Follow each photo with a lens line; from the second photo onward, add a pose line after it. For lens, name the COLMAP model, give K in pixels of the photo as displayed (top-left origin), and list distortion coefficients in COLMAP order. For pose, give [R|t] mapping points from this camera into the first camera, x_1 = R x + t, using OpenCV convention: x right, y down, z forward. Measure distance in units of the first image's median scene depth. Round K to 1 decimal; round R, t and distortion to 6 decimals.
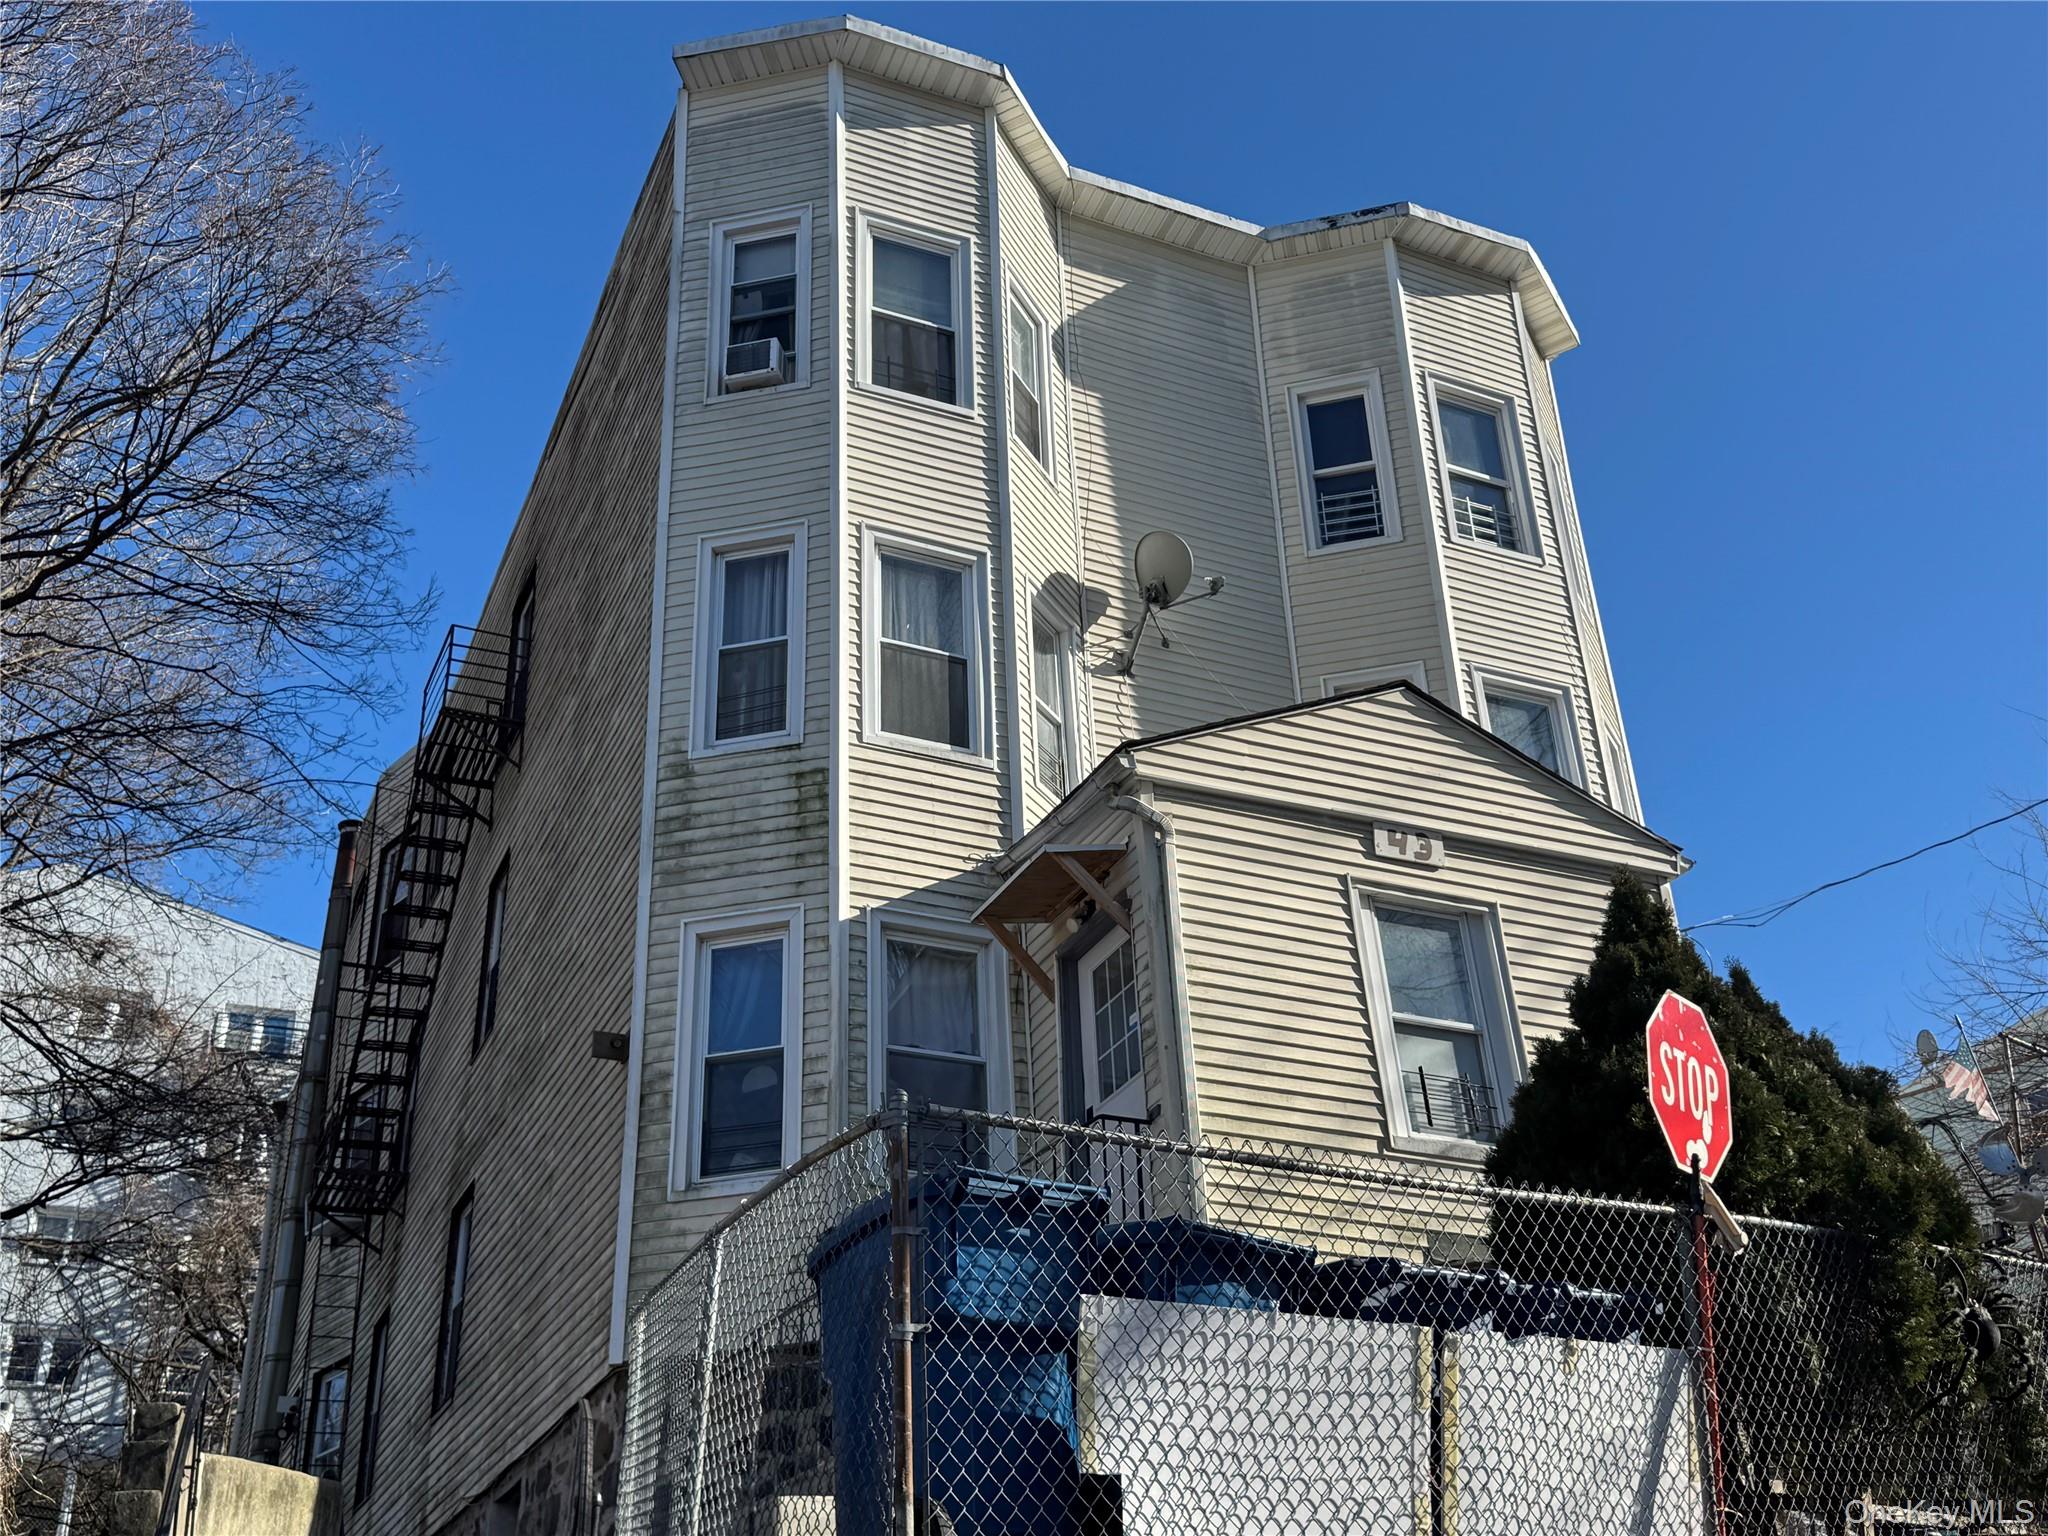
lens RADIAL K [[2122.5, 0, 1045.3], [0, 2122.5, 770.3], [0, 0, 1]] dist [0.182038, -0.417863]
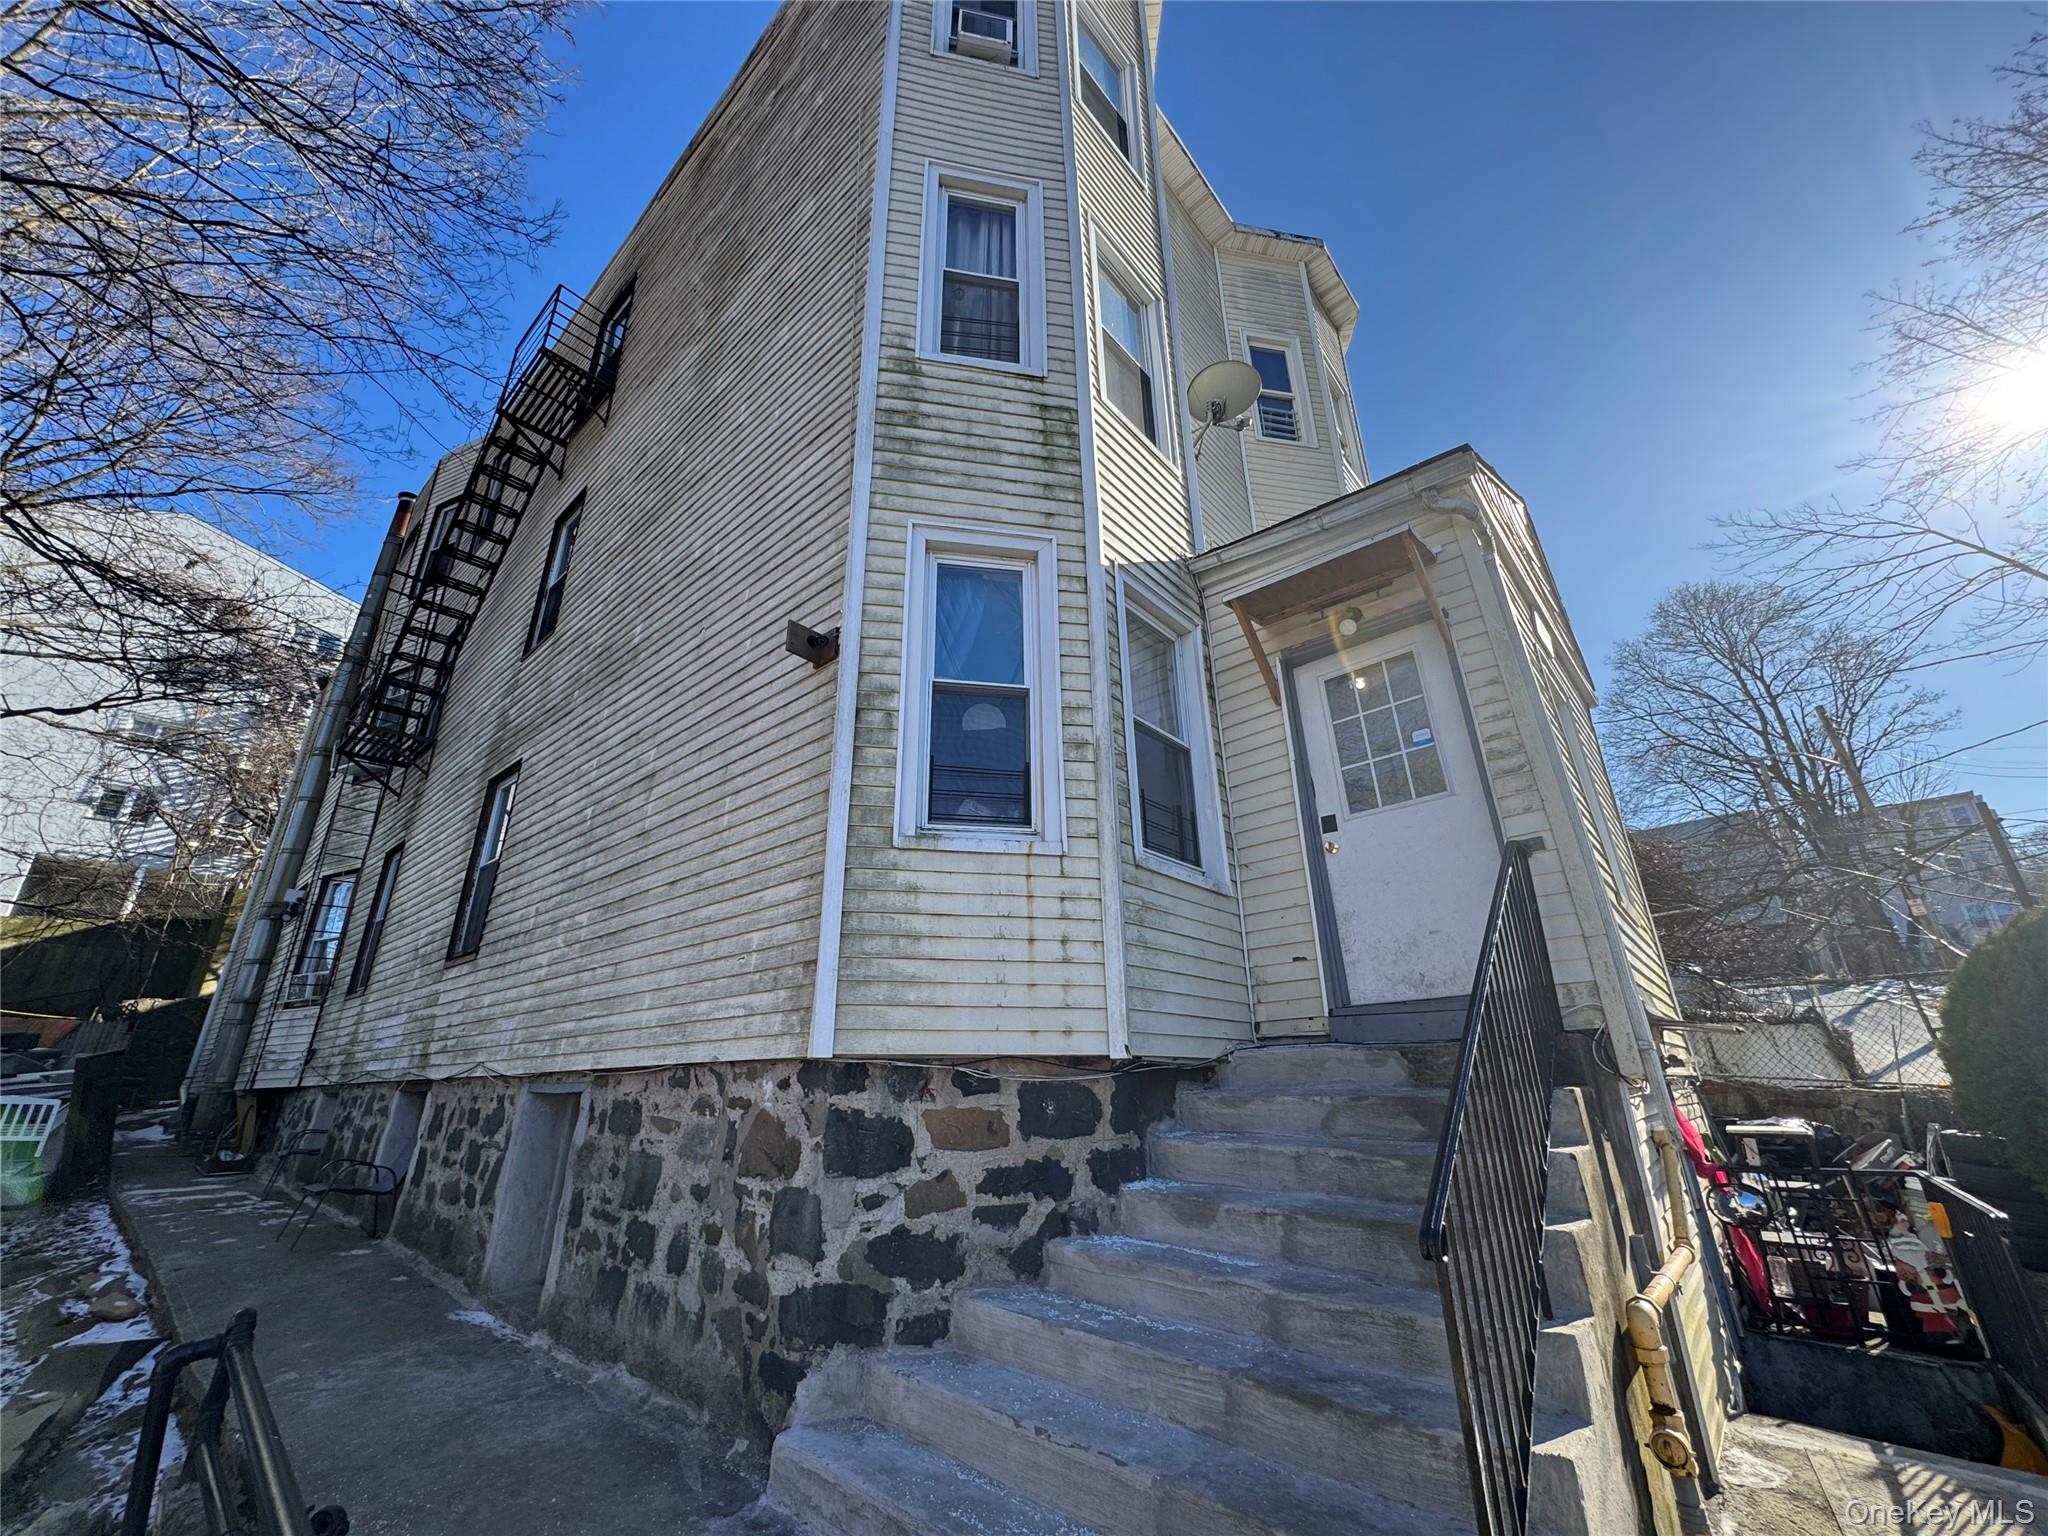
lens RADIAL K [[821.9, 0, 1026.2], [0, 821.9, 769.1], [0, 0, 1]] dist [-0.001375, -0.000119]
pose [[0.914944, 0.178040, 0.362188, -0.194997], [-0.223687, 0.970689, 0.087908, 0.108723], [-0.335920, -0.161448, 0.927951, 0.565765]]
